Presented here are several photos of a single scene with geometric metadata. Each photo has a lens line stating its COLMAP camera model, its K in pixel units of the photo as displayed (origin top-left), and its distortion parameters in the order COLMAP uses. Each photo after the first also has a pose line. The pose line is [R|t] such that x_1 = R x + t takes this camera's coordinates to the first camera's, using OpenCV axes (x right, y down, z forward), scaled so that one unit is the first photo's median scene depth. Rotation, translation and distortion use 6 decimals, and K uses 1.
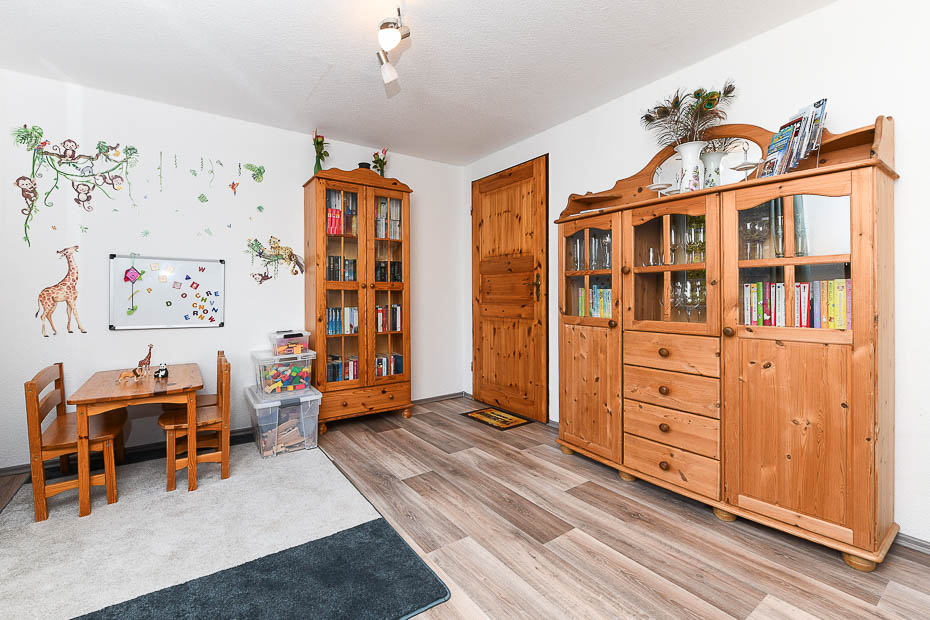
lens RADIAL K [[407.8, 0, 465.4], [0, 407.8, 301.3], [0, 0, 1]] dist [0.003230, 0.000431]
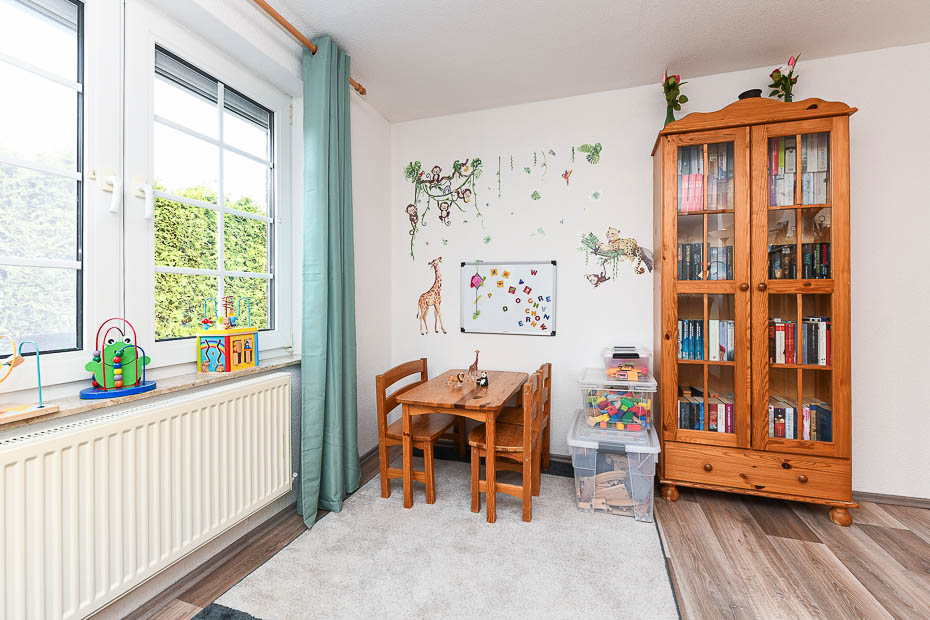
lens RADIAL K [[410.7, 0, 447.7], [0, 410.7, 297.8], [0, 0, 1]] dist [-0.000010, -0.003263]
pose [[0.573156, 0.003349, -0.819440, 0.005344], [-0.014254, 0.999881, -0.005884, -0.012421], [0.819323, 0.015053, 0.573135, 0.301493]]
